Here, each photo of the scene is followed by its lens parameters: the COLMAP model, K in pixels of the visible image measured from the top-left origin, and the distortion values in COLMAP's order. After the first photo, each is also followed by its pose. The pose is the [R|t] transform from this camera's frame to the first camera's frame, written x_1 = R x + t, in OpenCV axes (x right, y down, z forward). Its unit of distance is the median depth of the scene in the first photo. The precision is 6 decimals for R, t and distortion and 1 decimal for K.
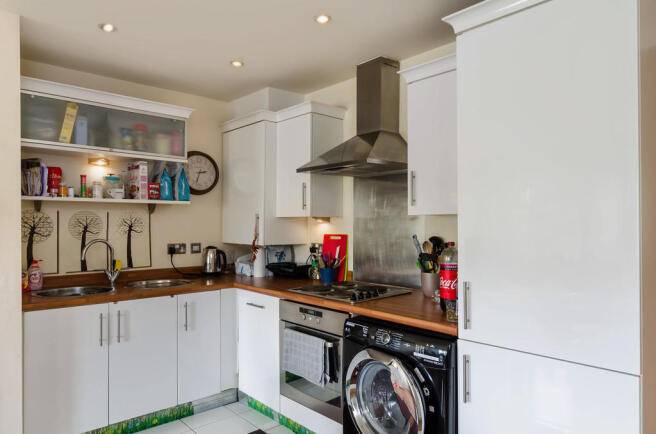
lens RADIAL K [[417.9, 0, 327.2], [0, 417.9, 219.1], [0, 0, 1]] dist [0.006134, 0.000768]
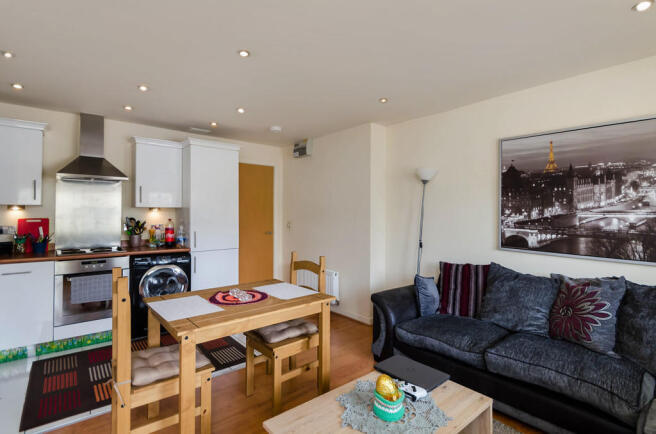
lens RADIAL K [[321.3, 0, 328.1], [0, 321.3, 217.5], [0, 0, 1]] dist [-0.000045, -0.000007]
pose [[0.043308, -0.003830, 0.999054, -1.321004], [-0.011544, 0.999924, 0.004334, 0.024250], [-0.998995, -0.011721, 0.043261, -0.005462]]
